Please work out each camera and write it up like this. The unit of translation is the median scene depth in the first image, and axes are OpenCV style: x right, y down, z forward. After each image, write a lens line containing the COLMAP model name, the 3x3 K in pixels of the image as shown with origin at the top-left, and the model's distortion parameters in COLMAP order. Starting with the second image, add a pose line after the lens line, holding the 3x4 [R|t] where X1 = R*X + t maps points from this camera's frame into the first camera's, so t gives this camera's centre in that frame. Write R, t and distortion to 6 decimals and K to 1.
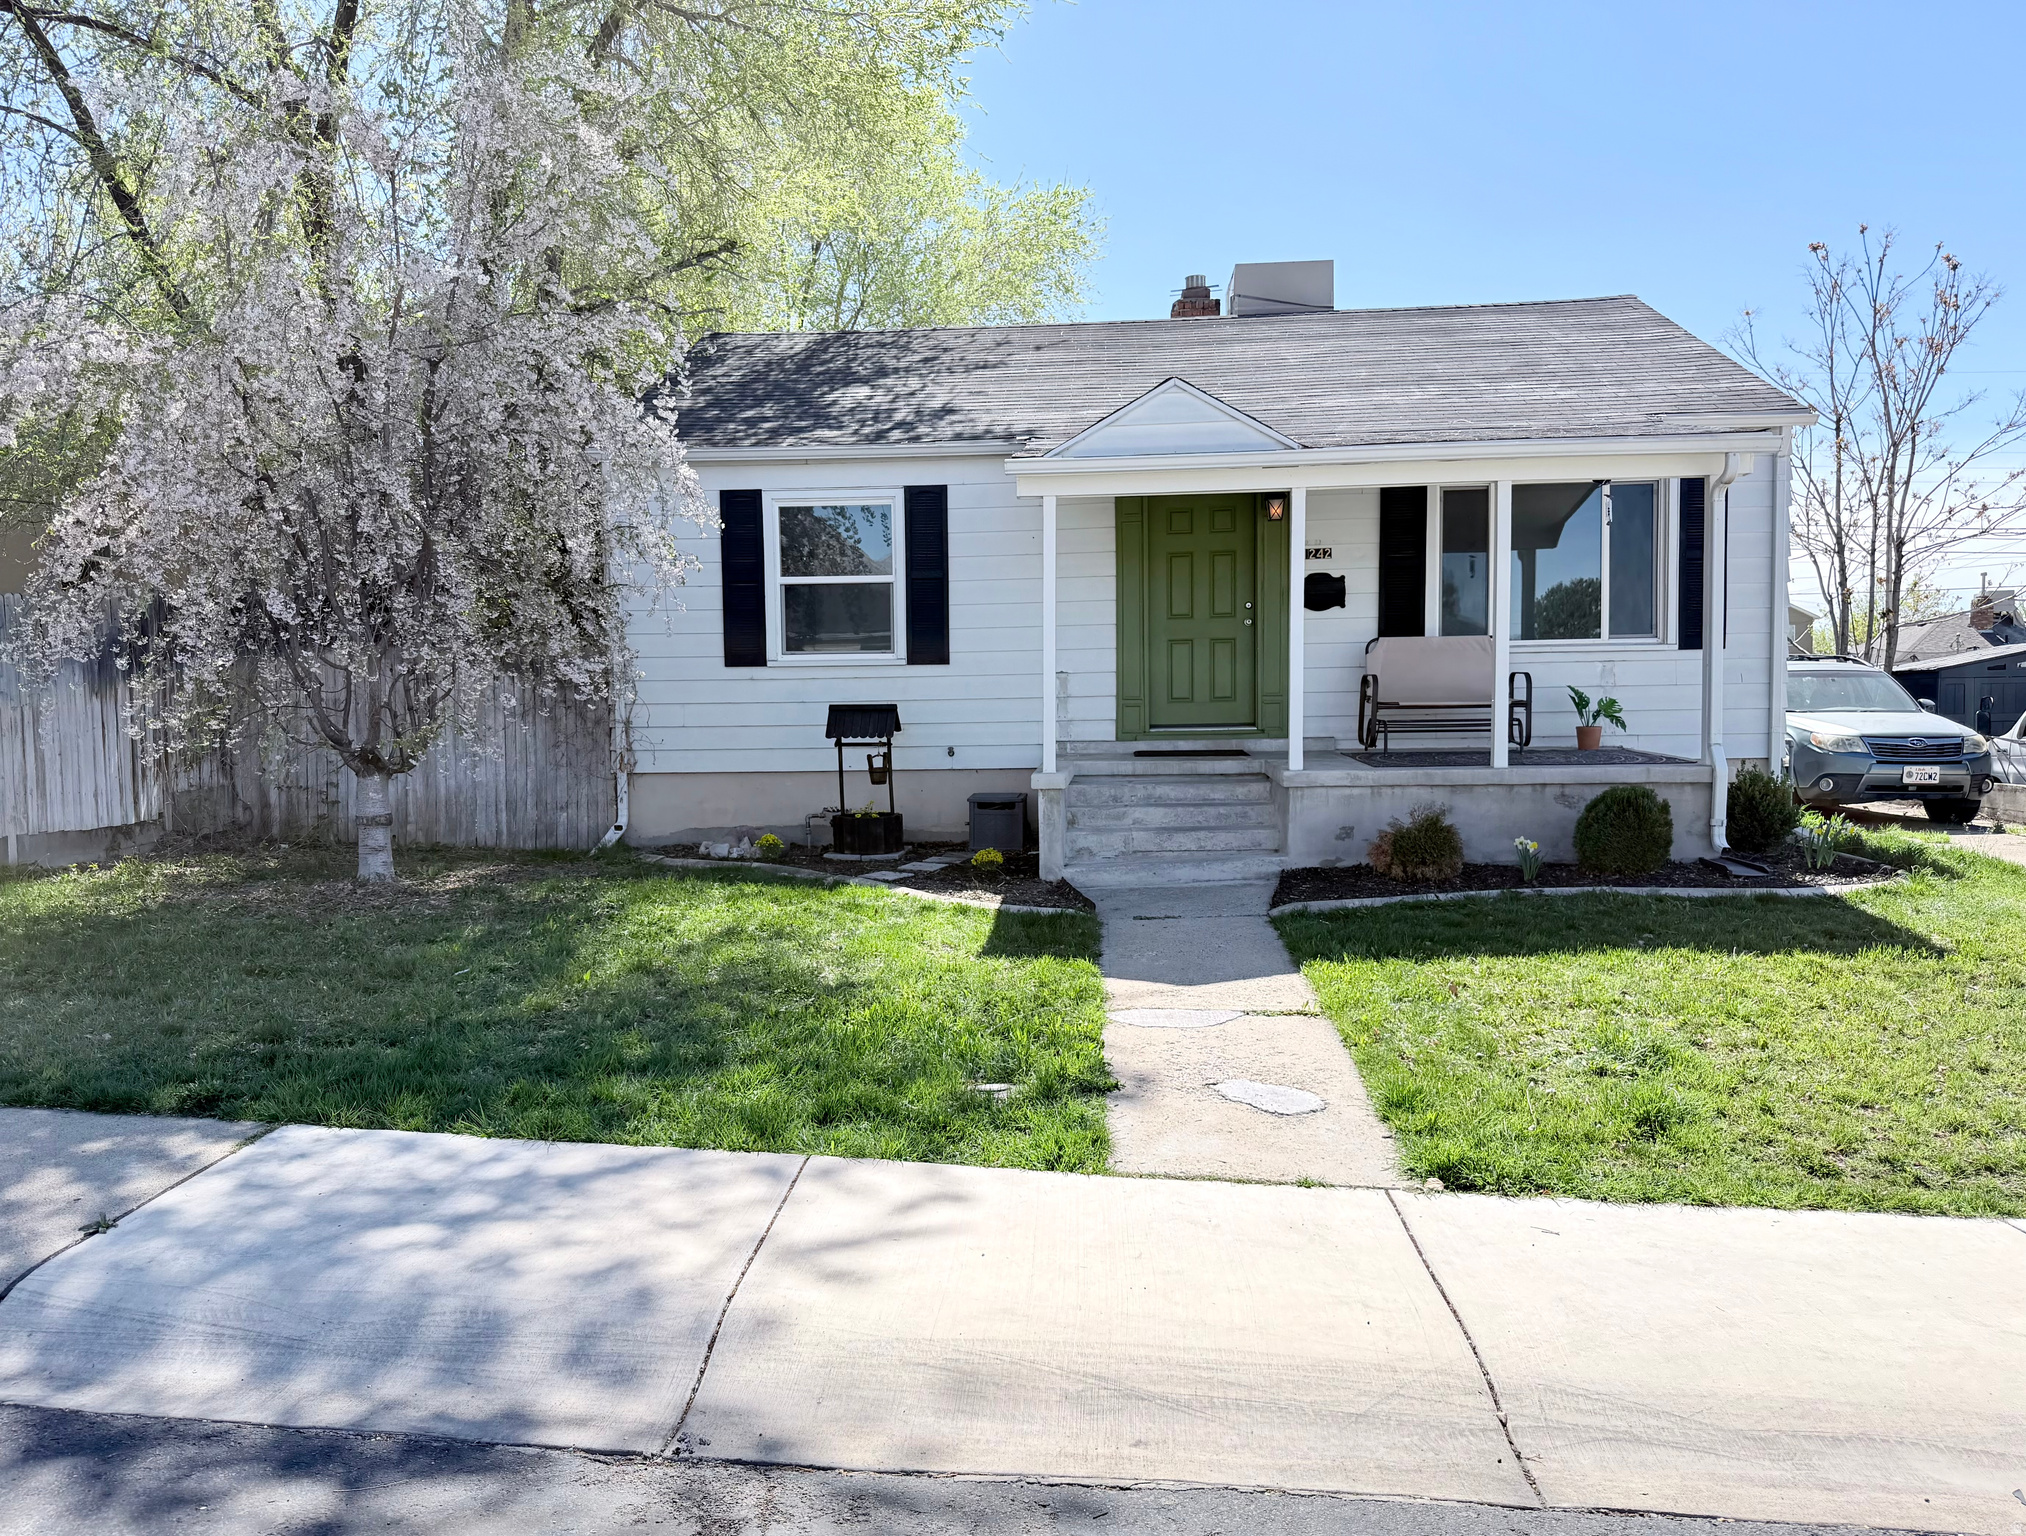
lens RADIAL K [[1519.4, 0, 1012.4], [0, 1519.4, 779.5], [0, 0, 1]] dist [-0.000794, -0.001048]
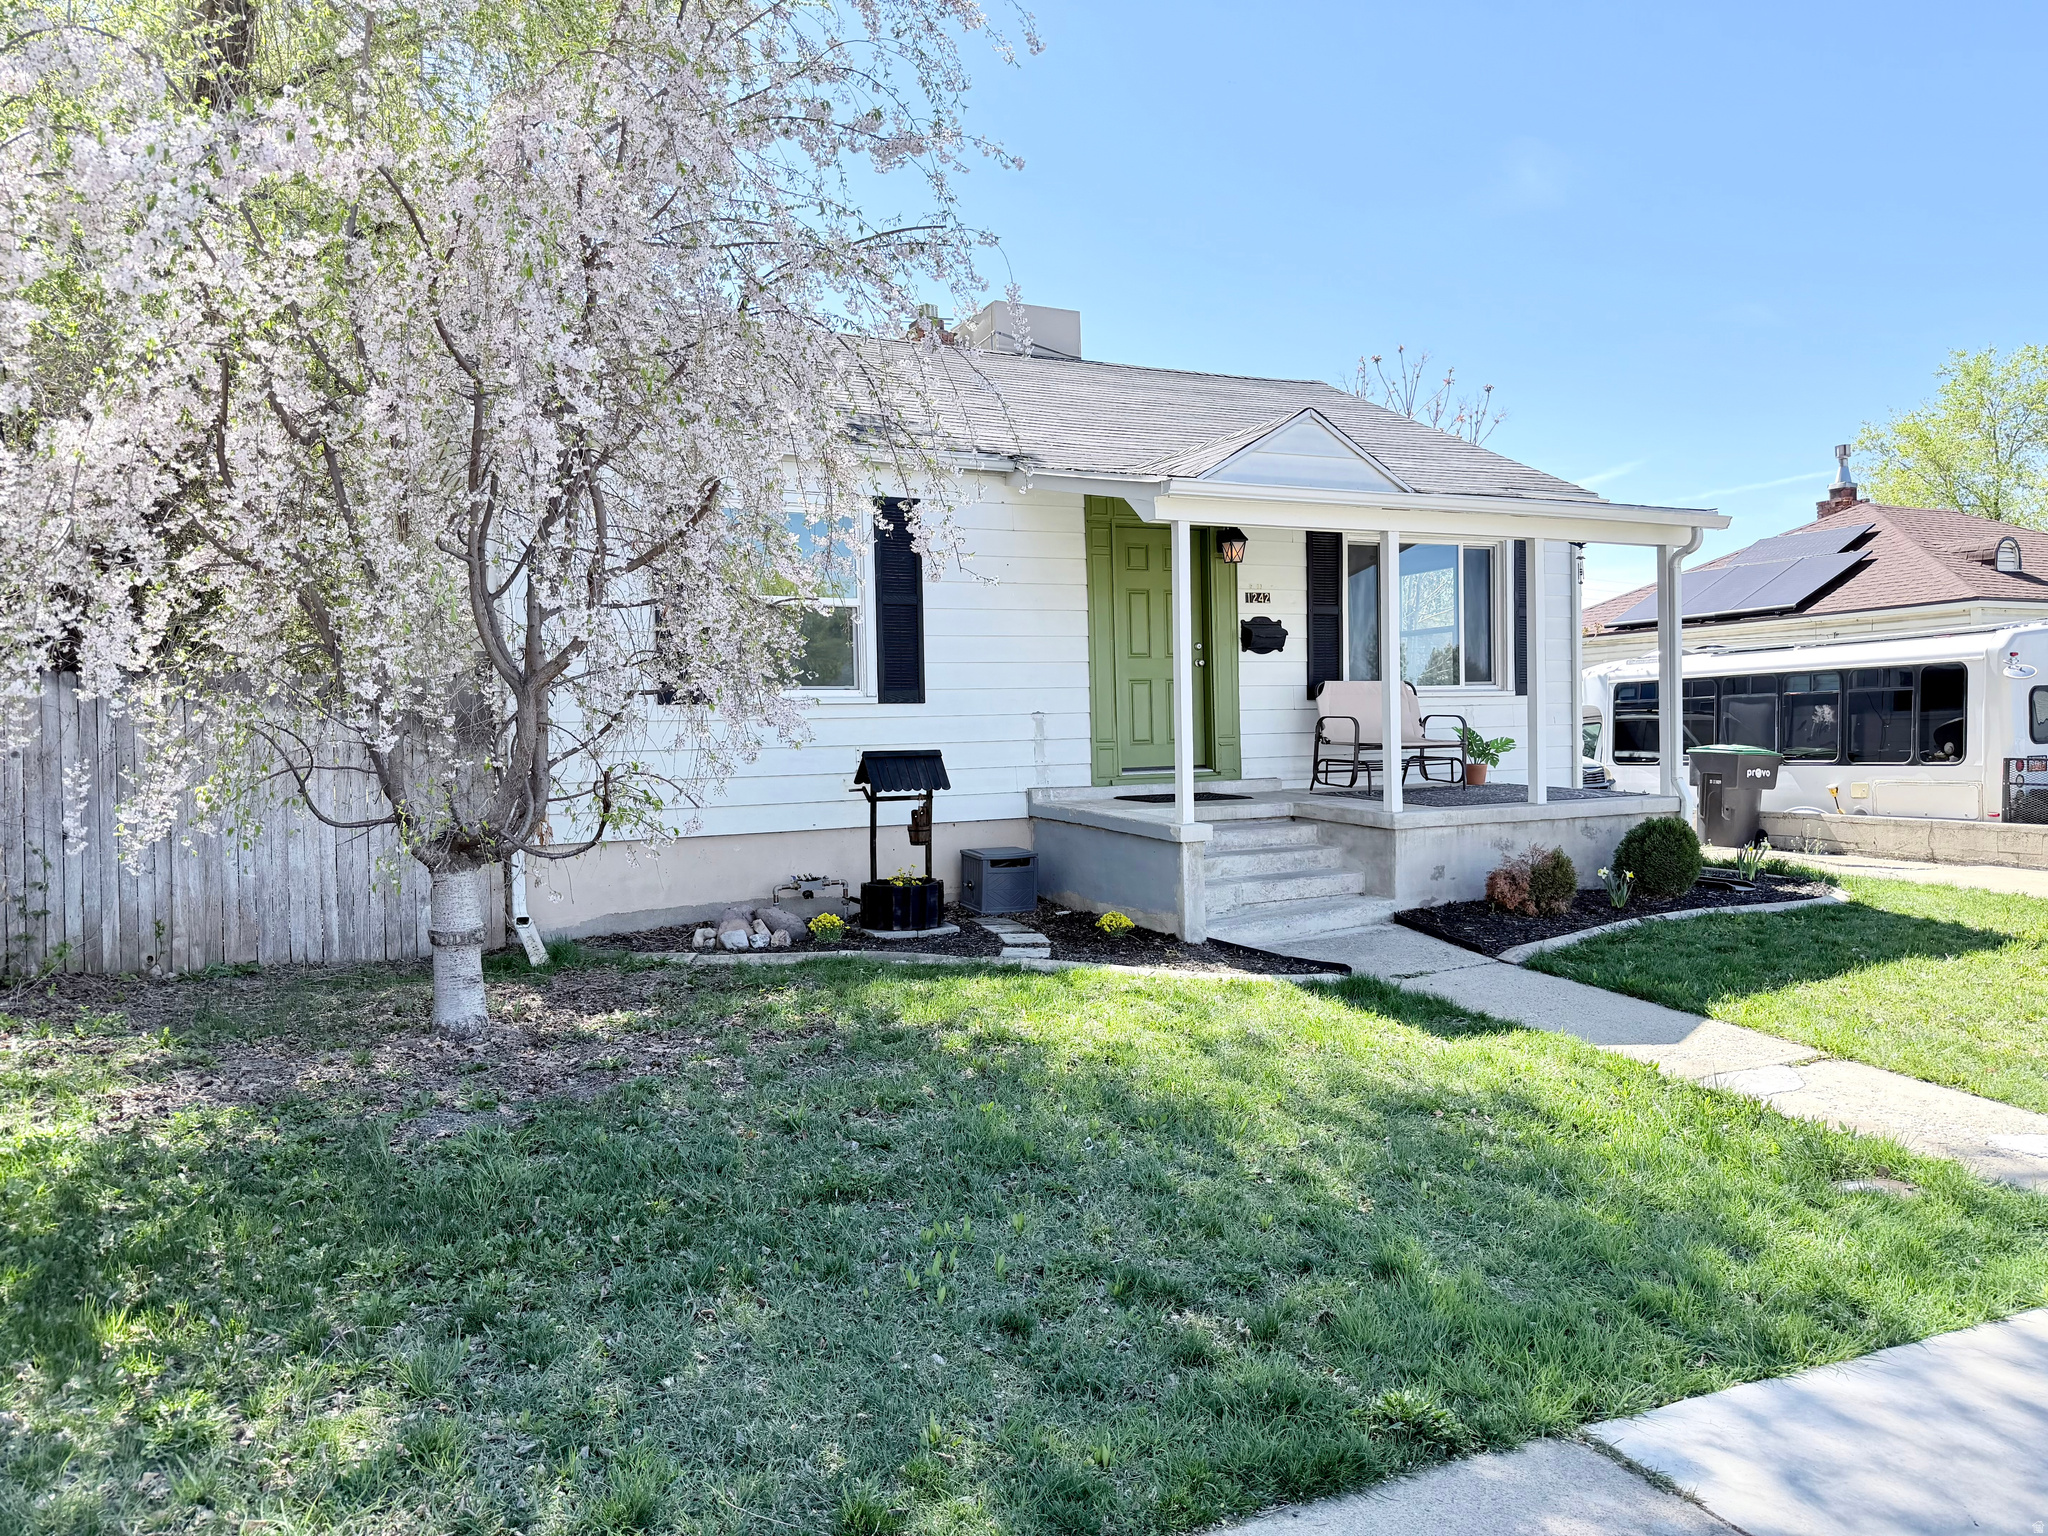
lens RADIAL K [[1456.3, 0, 1026.8], [0, 1456.3, 748.7], [0, 0, 1]] dist [0.060513, -0.002801]
pose [[0.845309, -0.009317, 0.534197, -0.455312], [0.034387, 0.998724, -0.036995, -0.017671], [-0.533171, 0.049642, 0.844550, 0.270634]]
